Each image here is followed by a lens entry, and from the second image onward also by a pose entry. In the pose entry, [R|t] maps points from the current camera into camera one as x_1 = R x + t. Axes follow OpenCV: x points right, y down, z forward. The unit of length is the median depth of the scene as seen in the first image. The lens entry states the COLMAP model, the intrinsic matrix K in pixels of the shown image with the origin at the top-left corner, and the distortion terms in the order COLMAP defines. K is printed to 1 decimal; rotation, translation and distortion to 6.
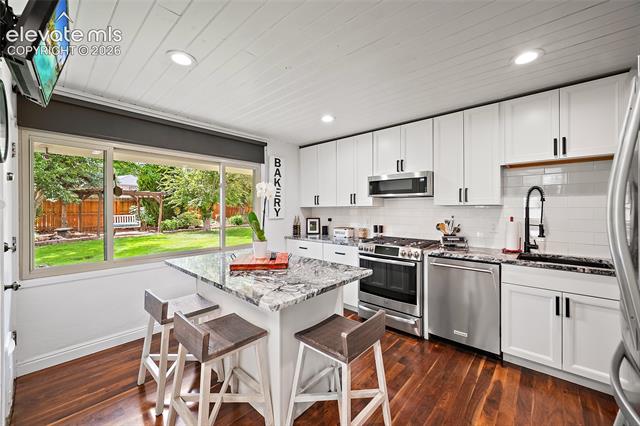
lens RADIAL K [[250.9, 0, 321.3], [0, 250.9, 208.2], [0, 0, 1]] dist [-0.006050, -0.000714]
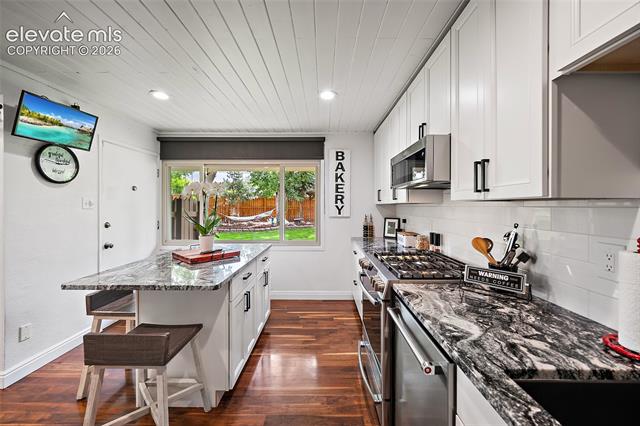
lens RADIAL K [[250.9, 0, 320.9], [0, 250.9, 207.4], [0, 0, 1]] dist [-0.006050, -0.000714]
pose [[0.664580, 0.006475, -0.747189, 0.469365], [-0.004084, 0.999979, 0.005033, 0.002308], [0.747206, -0.000294, 0.664592, 0.339972]]
